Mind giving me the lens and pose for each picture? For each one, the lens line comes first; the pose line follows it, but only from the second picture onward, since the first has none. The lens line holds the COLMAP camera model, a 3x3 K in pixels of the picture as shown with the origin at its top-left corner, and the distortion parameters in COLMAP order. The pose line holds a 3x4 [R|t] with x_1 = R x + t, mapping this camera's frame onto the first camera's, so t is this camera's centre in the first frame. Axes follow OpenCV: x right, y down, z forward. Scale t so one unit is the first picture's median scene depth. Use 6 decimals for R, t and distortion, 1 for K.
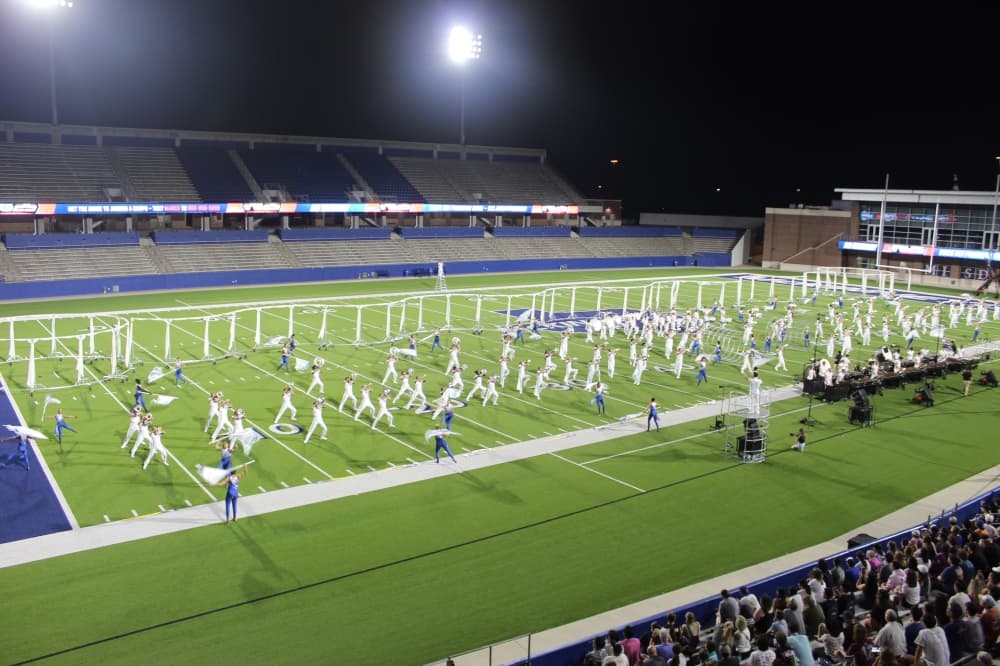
lens RADIAL K [[818.2, 0, 498.7], [0, 818.2, 332.7], [0, 0, 1]] dist [-0.061025, 0.010533]
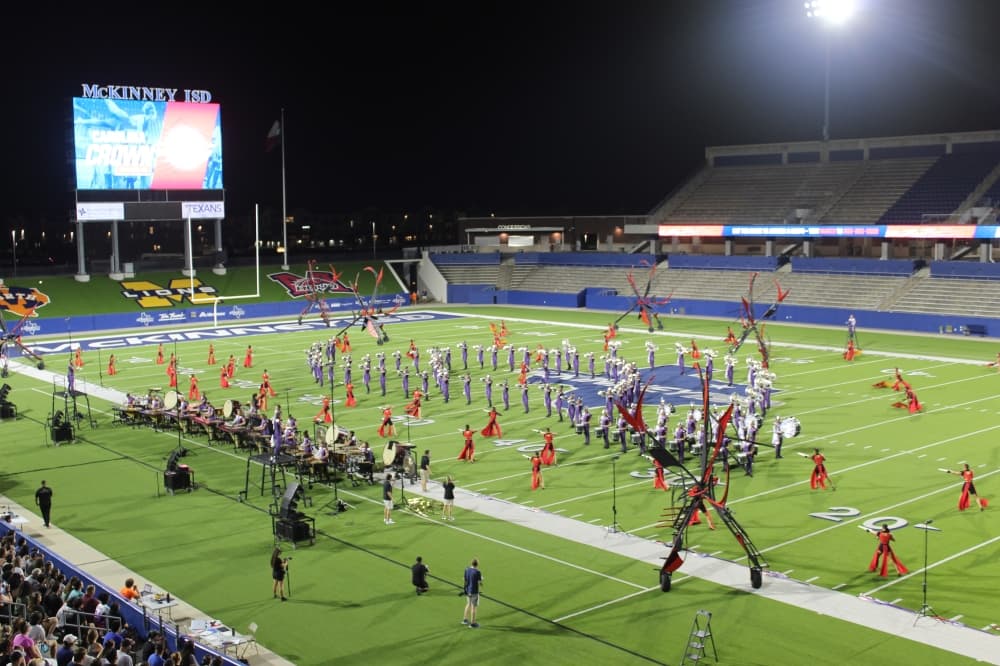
lens RADIAL K [[1136.0, 0, 499.2], [0, 1136.0, 333.3], [0, 0, 1]] dist [0.018625, 0.000000]
pose [[0.098283, 0.086607, -0.991383, 0.783119], [-0.155634, 0.985285, 0.070645, -0.079408], [0.982913, 0.147349, 0.110315, 0.549549]]
